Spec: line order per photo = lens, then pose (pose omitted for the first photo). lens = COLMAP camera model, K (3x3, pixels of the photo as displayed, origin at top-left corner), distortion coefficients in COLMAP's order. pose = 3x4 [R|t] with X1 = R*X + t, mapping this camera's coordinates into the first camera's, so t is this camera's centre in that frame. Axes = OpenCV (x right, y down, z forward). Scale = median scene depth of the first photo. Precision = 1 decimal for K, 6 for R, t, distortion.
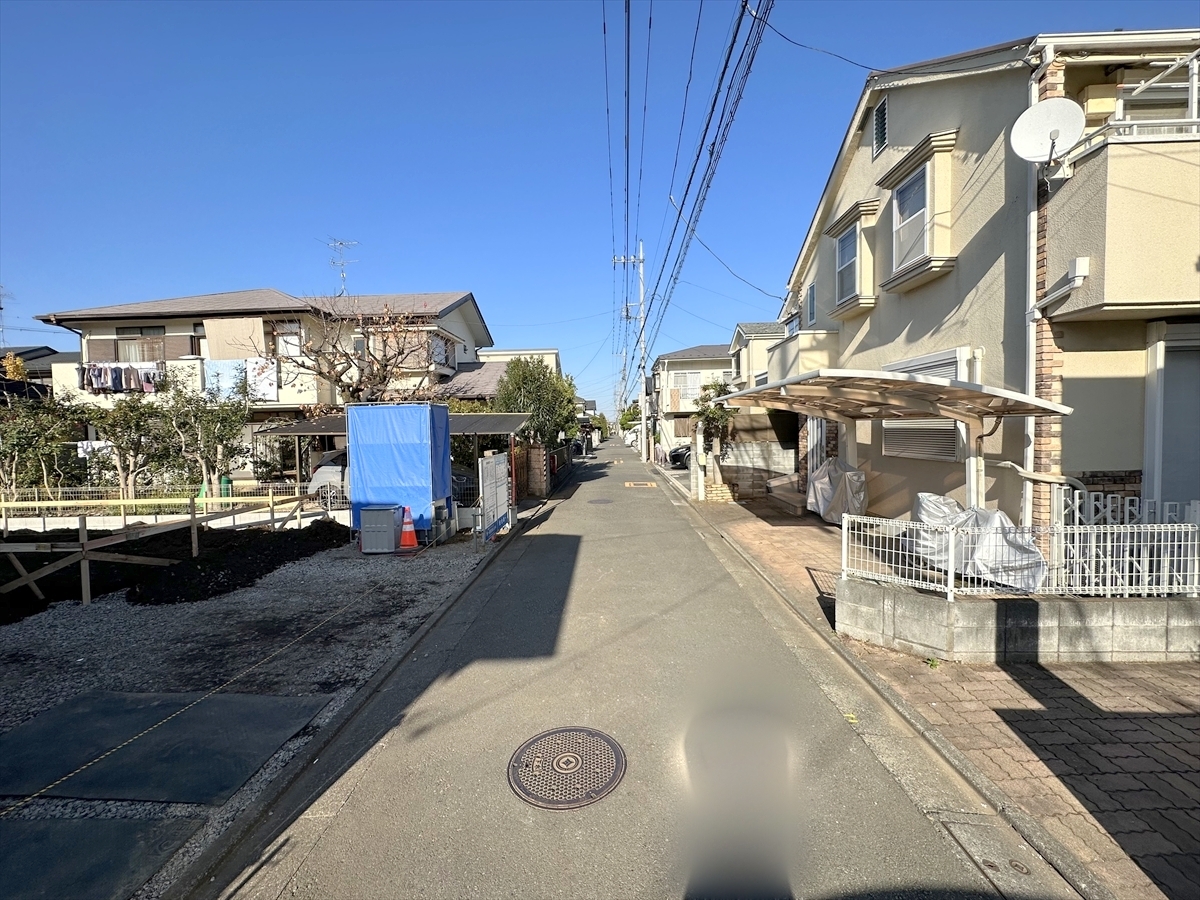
lens RADIAL K [[478.2, 0, 600.2], [0, 478.2, 450.5], [0, 0, 1]] dist [-0.000800, 0.000380]
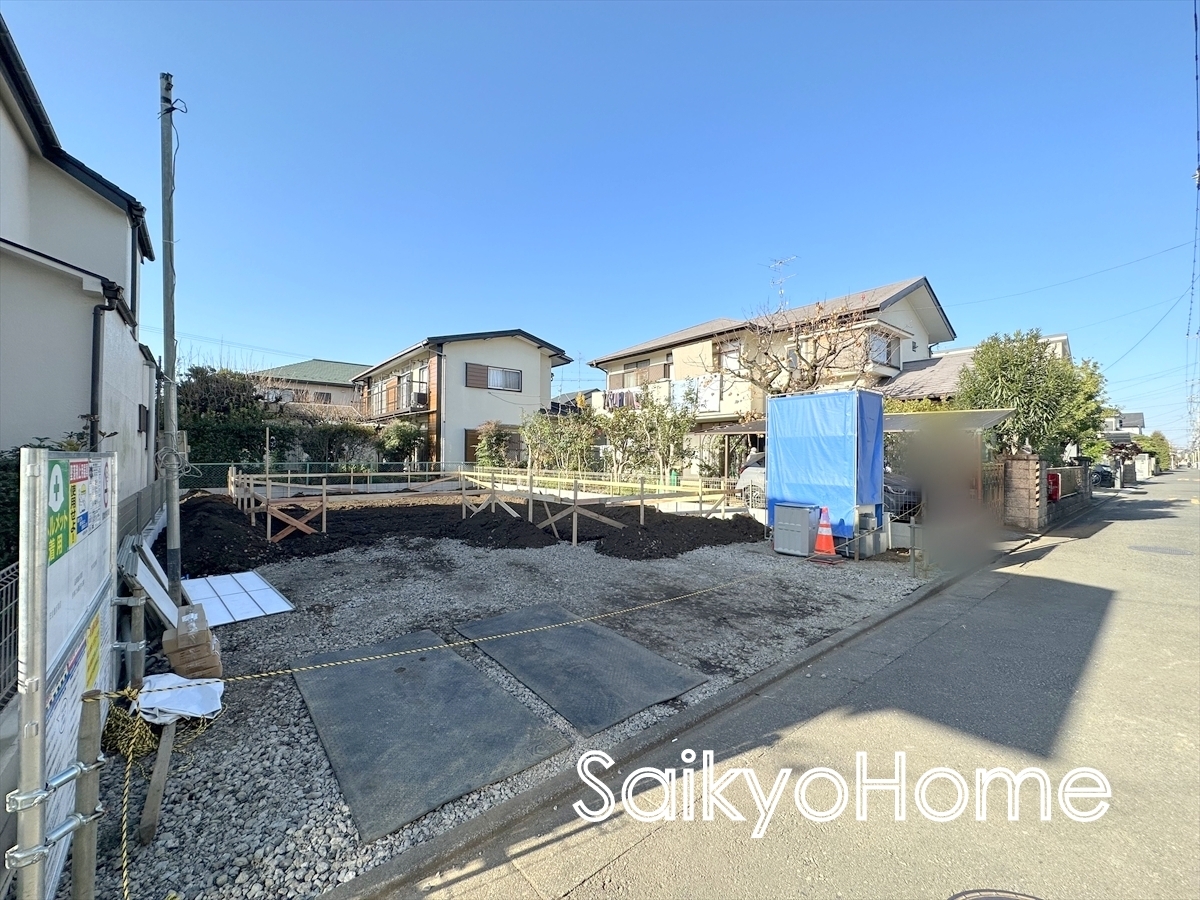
lens RADIAL K [[478.2, 0, 600.0], [0, 478.2, 449.4], [0, 0, 1]] dist [-0.000800, 0.000380]
pose [[0.654328, 0.016530, -0.756030, -0.012875], [-0.055834, 0.998088, -0.026501, 0.054048], [0.754147, 0.059553, 0.654000, 0.105027]]
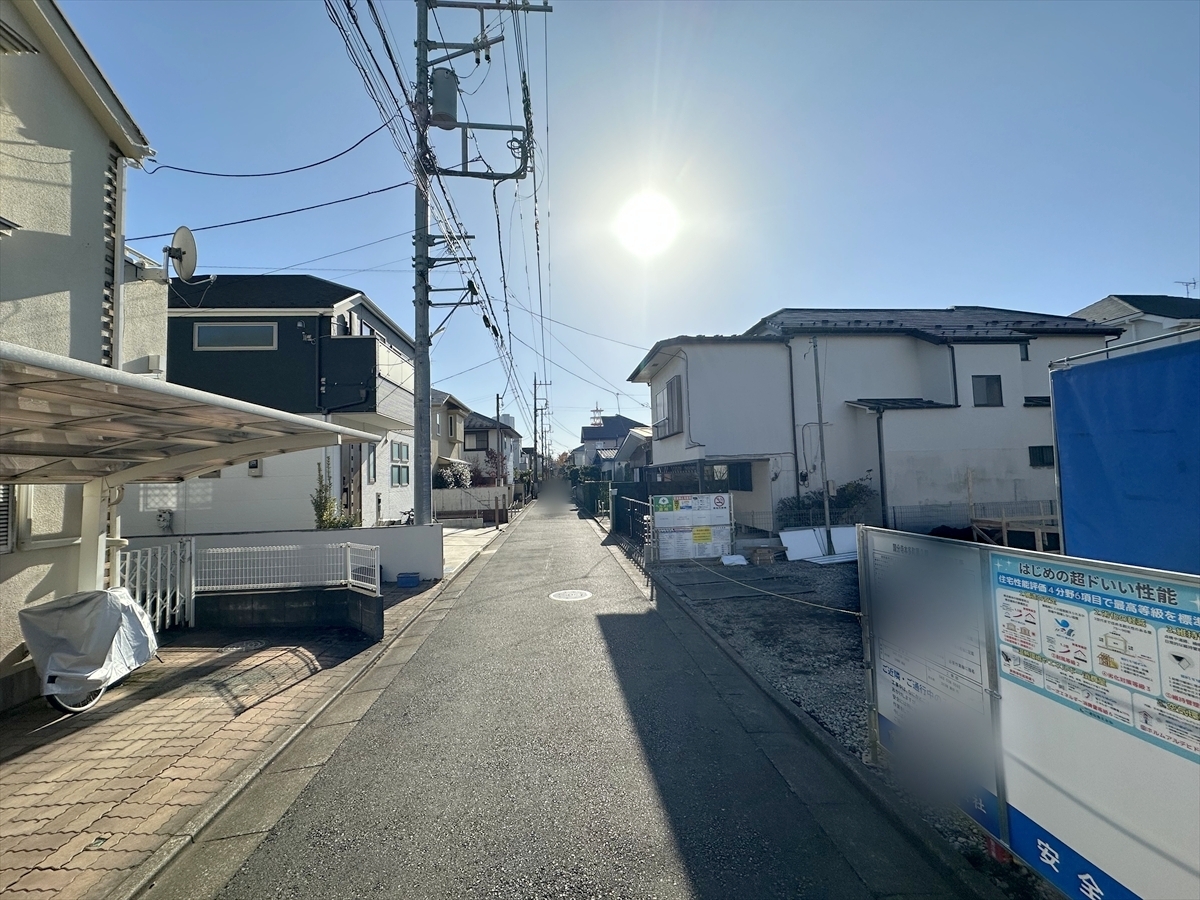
lens RADIAL K [[478.2, 0, 600.2], [0, 478.2, 447.6], [0, 0, 1]] dist [-0.000800, 0.000380]
pose [[-0.991347, 0.046037, -0.122930, 0.020571], [0.047920, 0.998774, -0.012402, -0.051947], [0.122209, -0.018186, -0.992338, 1.261761]]
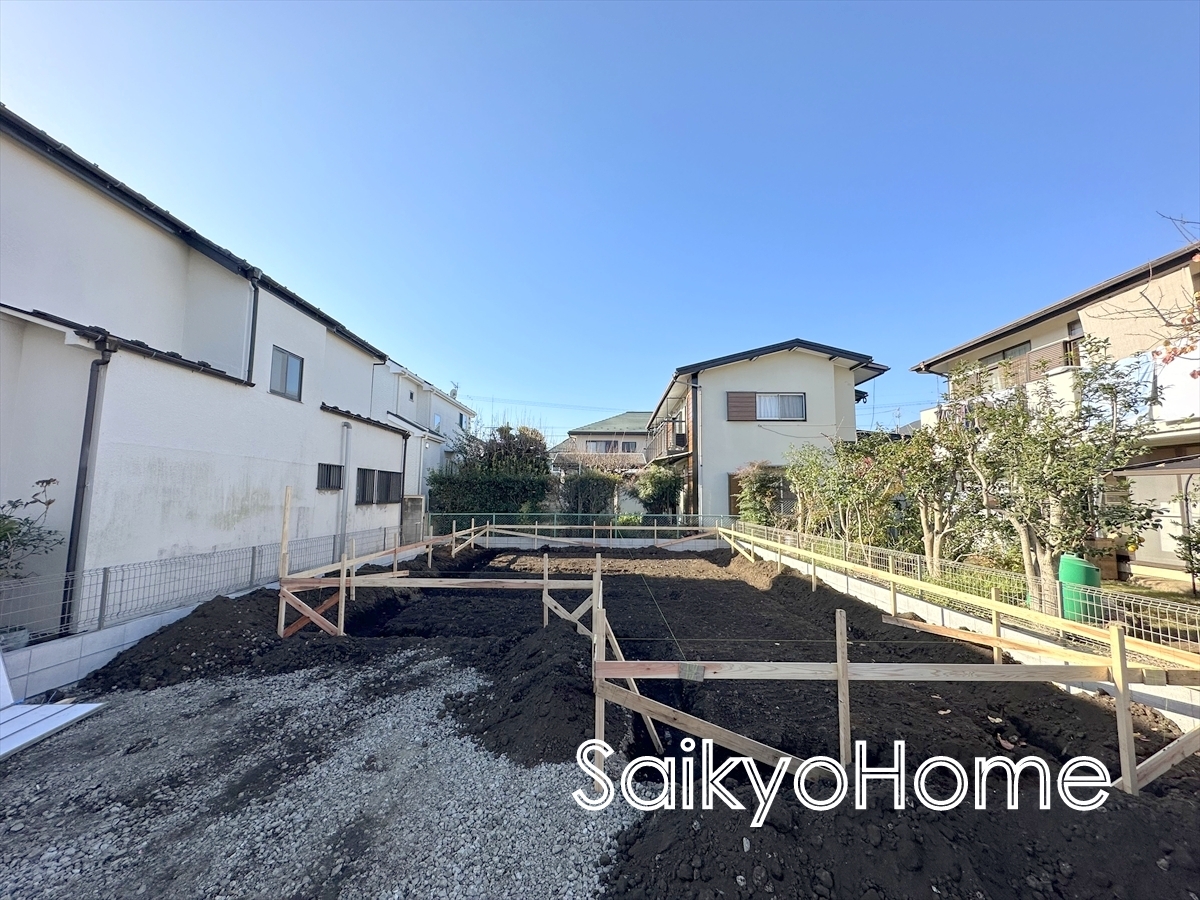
lens RADIAL K [[478.2, 0, 600.2], [0, 478.2, 446.8], [0, 0, 1]] dist [-0.000800, 0.000380]
pose [[0.007612, -0.079847, -0.996778, -0.351269], [-0.054956, 0.995267, -0.080146, 0.002367], [0.998460, 0.055389, 0.003188, 0.632878]]
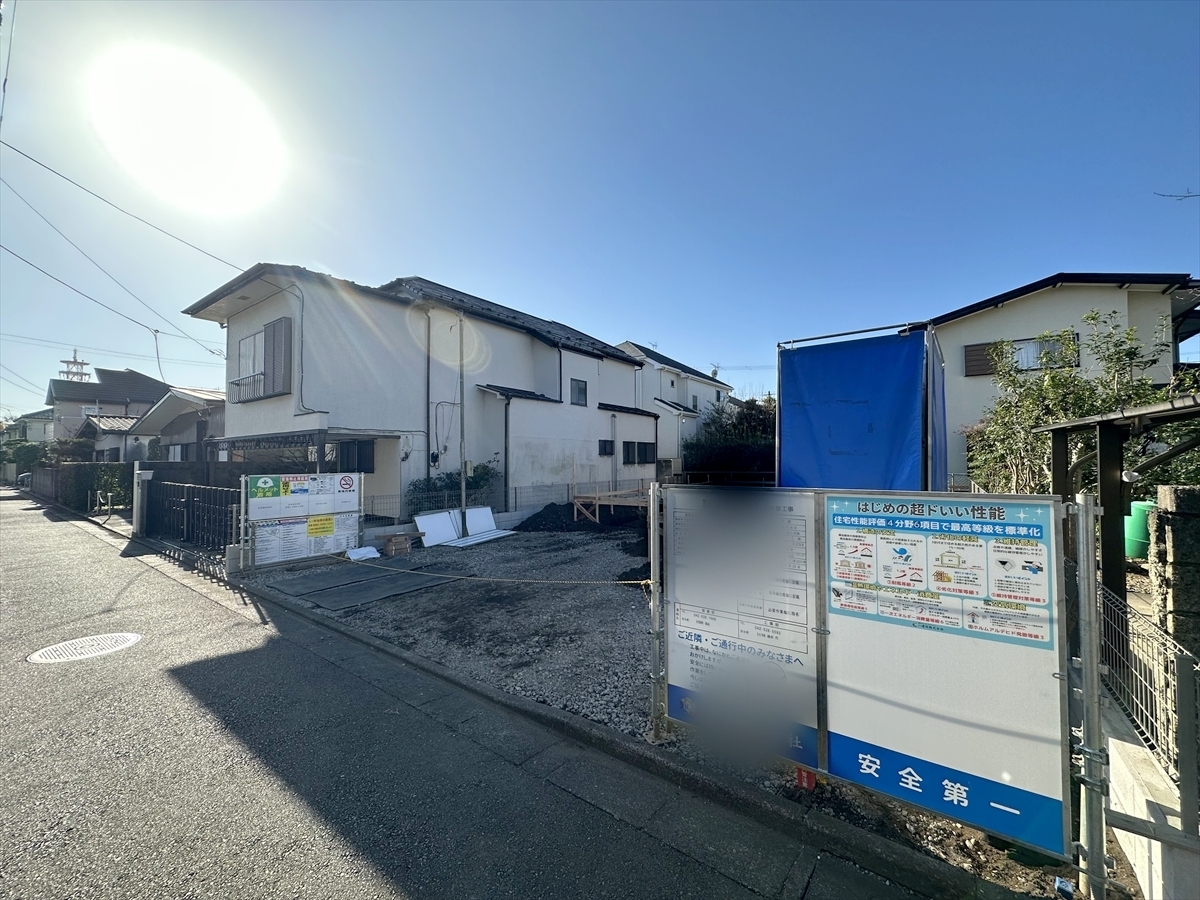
lens RADIAL K [[478.2, 0, 600.3], [0, 478.2, 450.4], [0, 0, 1]] dist [-0.000800, 0.000380]
pose [[-0.577253, 0.008572, -0.816520, 0.076256], [-0.019855, 0.999502, 0.024531, -0.016649], [0.816324, 0.030373, -0.576795, 1.073910]]
